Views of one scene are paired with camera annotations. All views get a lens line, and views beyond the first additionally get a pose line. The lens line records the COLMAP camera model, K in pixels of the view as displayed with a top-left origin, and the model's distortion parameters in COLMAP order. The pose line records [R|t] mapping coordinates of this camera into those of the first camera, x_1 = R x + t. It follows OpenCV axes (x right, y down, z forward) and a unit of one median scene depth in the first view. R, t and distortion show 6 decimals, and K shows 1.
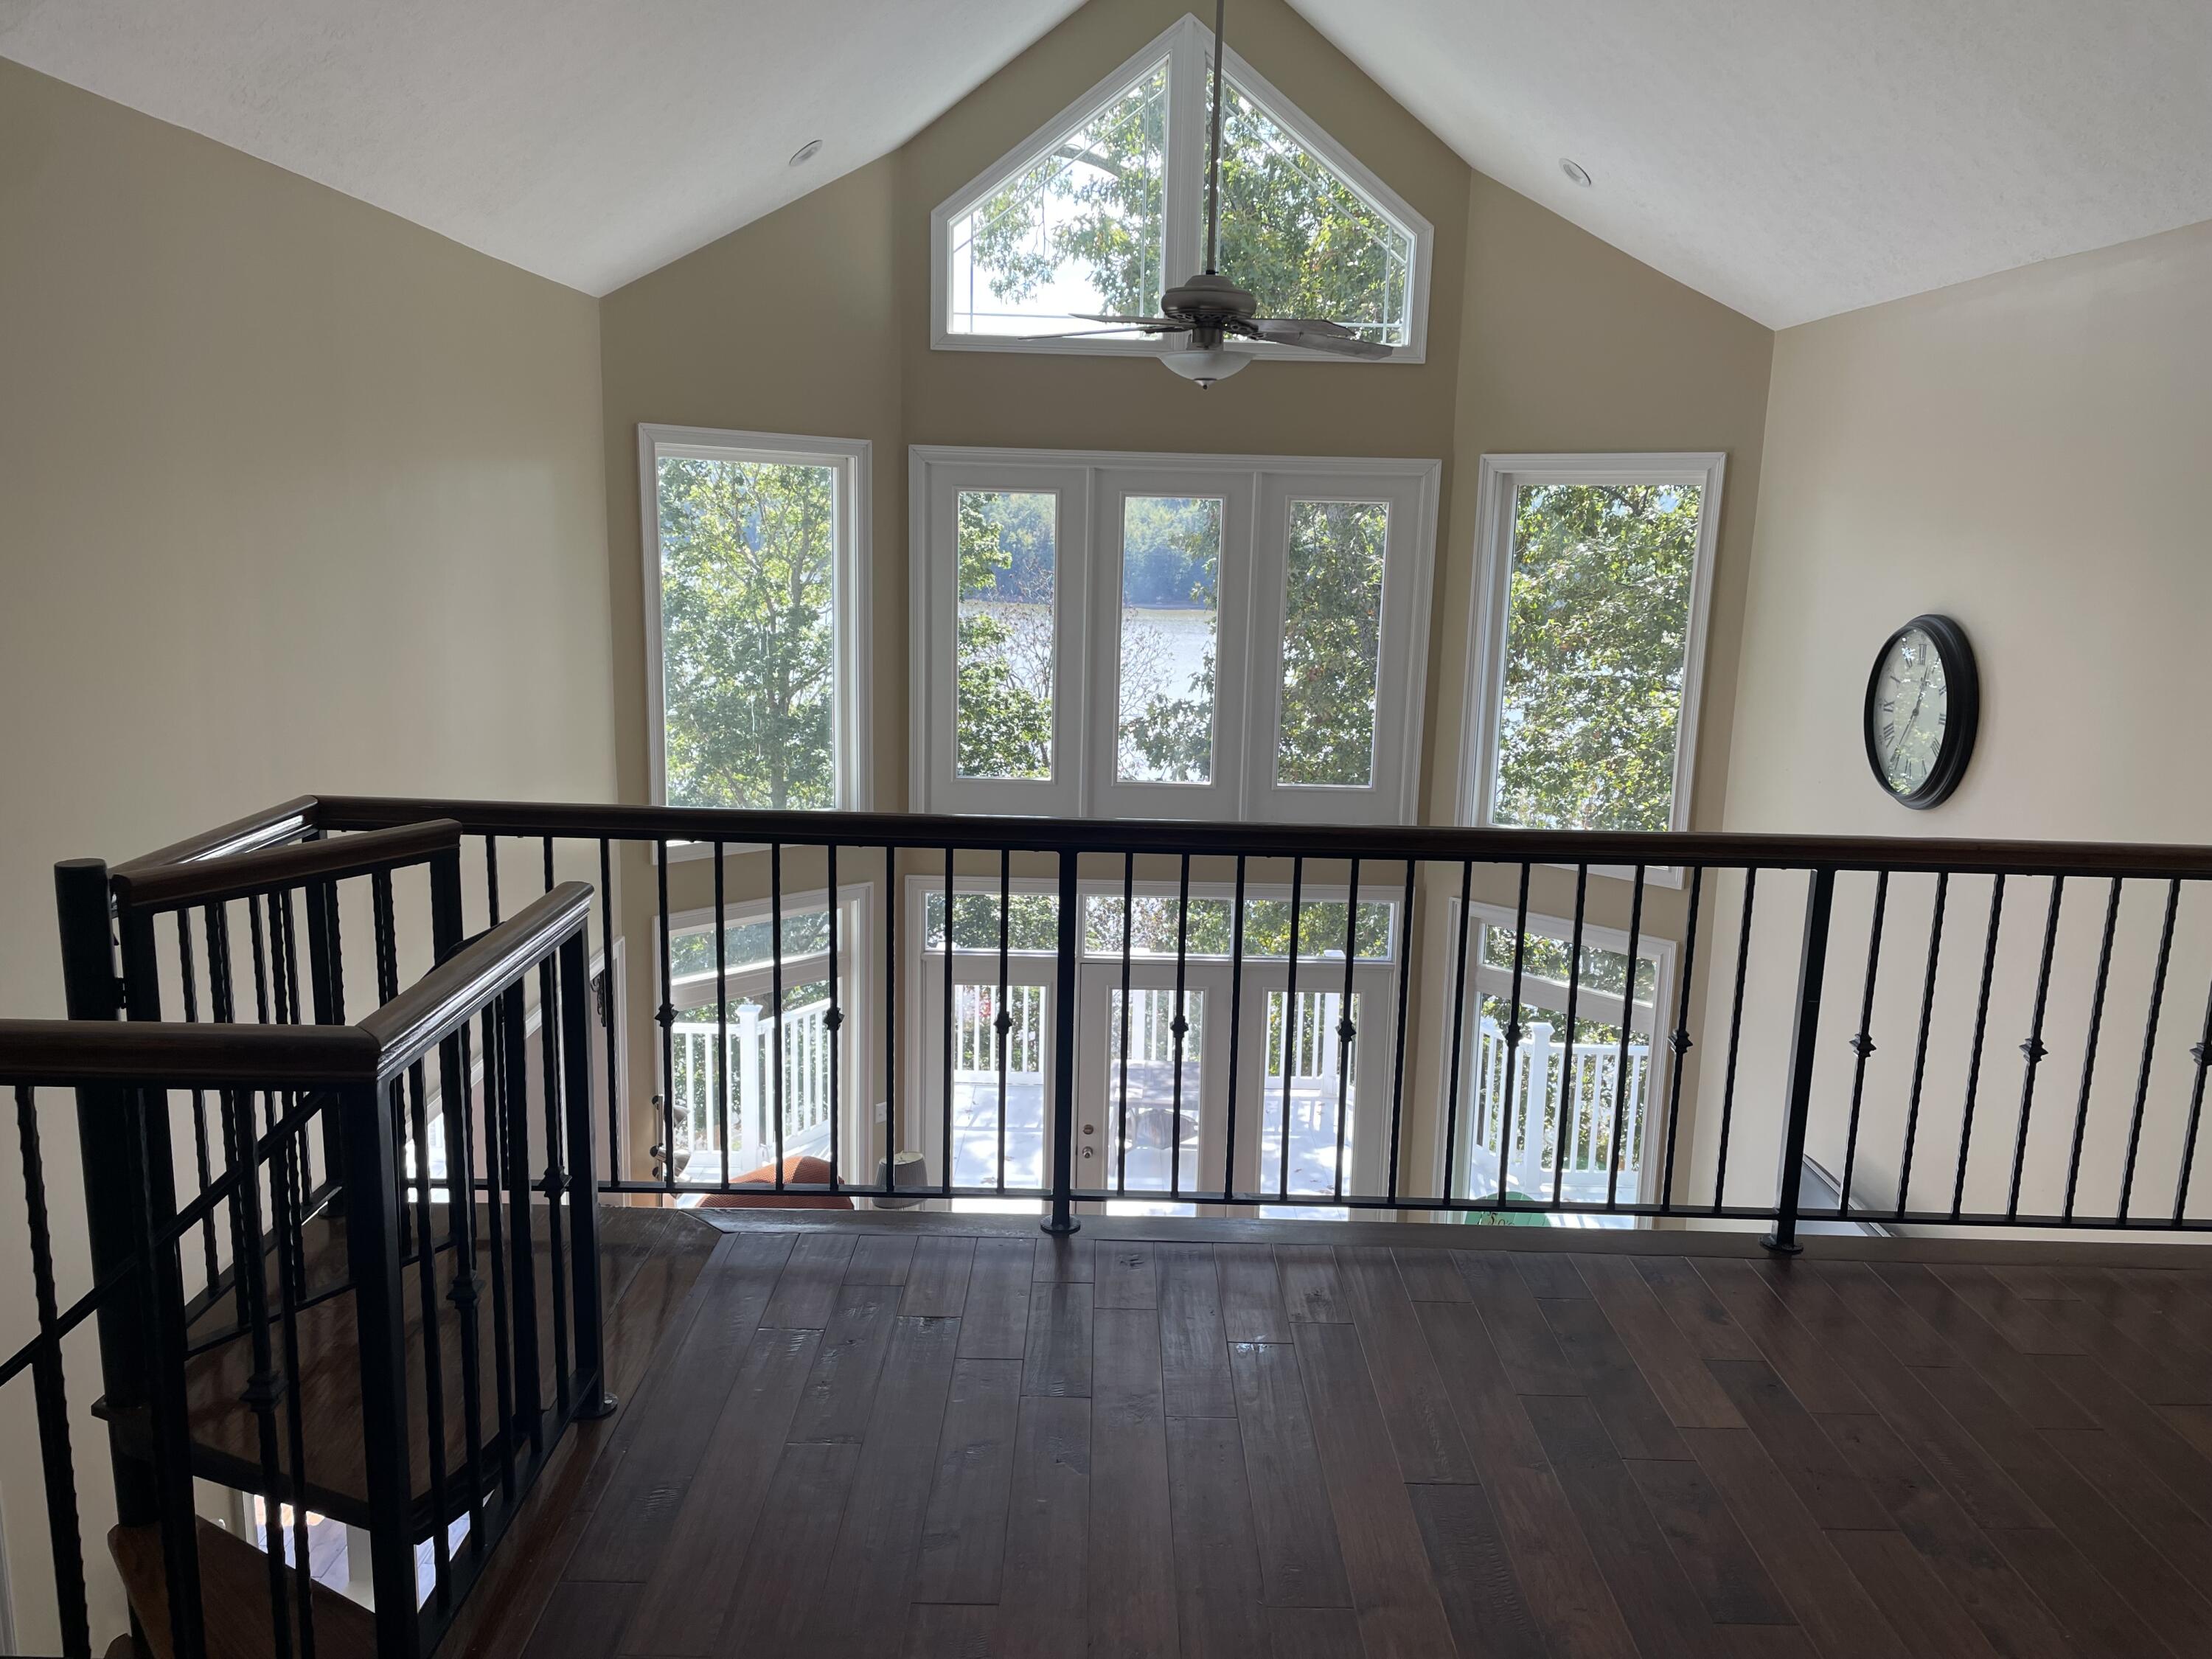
lens RADIAL K [[1794.3, 0, 1106.0], [0, 1794.3, 829.5], [0, 0, 1]] dist [-0.000014, 0.000165]
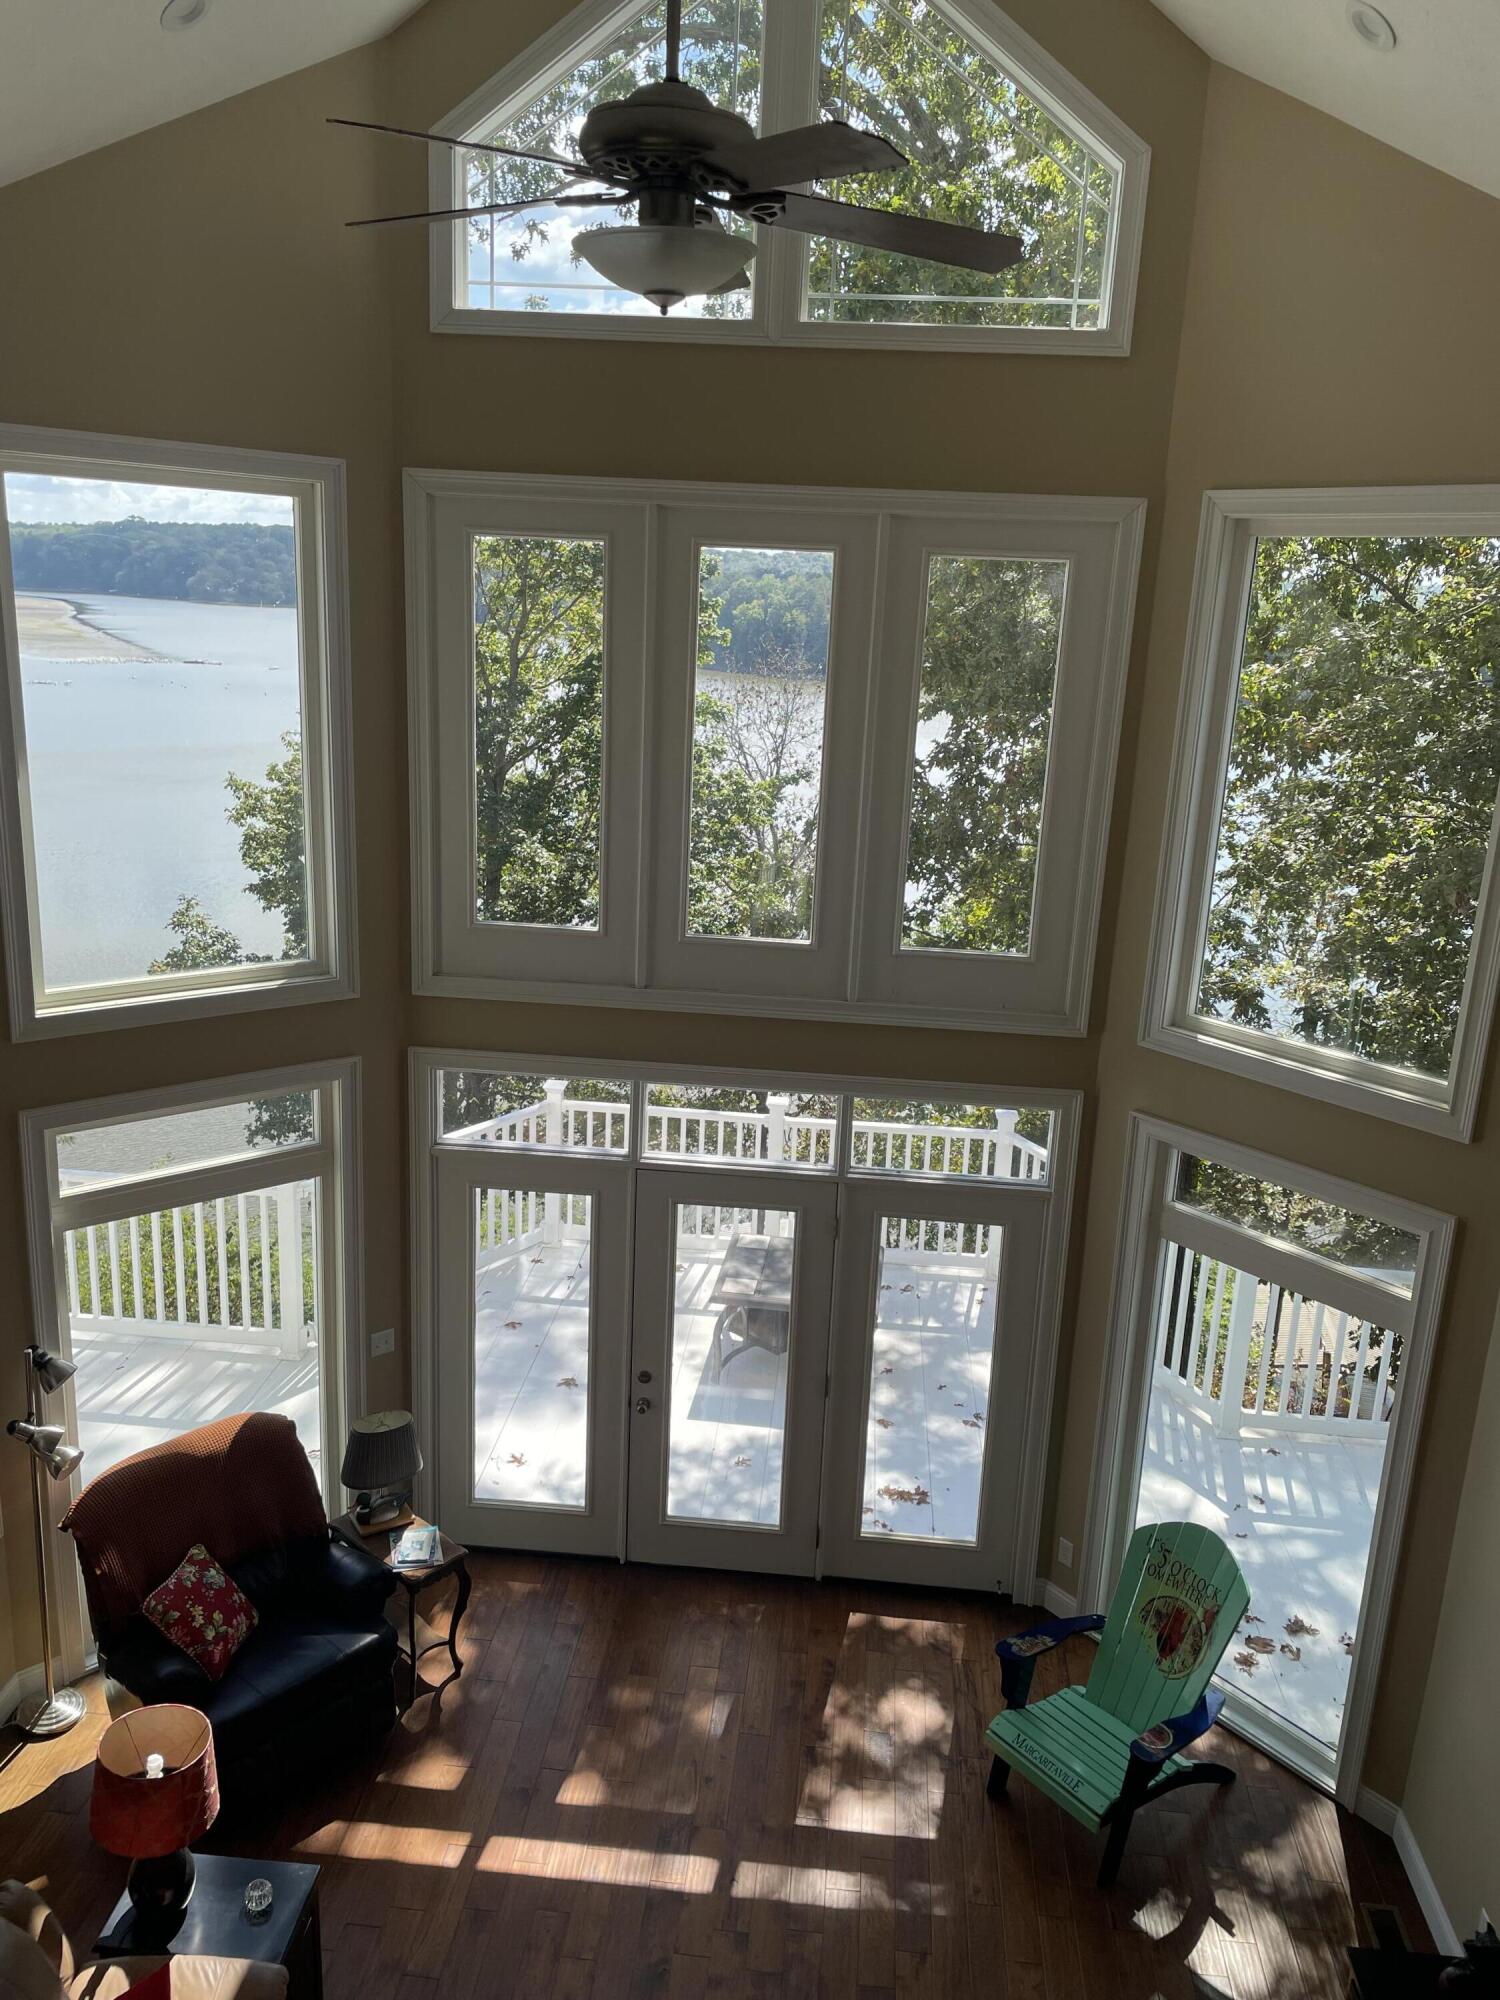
lens RADIAL K [[1525.9, 0, 750.0], [0, 1525.9, 1000.0], [0, 0, 1]] dist [-0.008856, -0.002393]
pose [[0.995059, 0.039047, -0.091285, 0.057139], [-0.031356, 0.995954, 0.084217, -0.033266], [0.094204, -0.080939, 0.992257, 0.227907]]
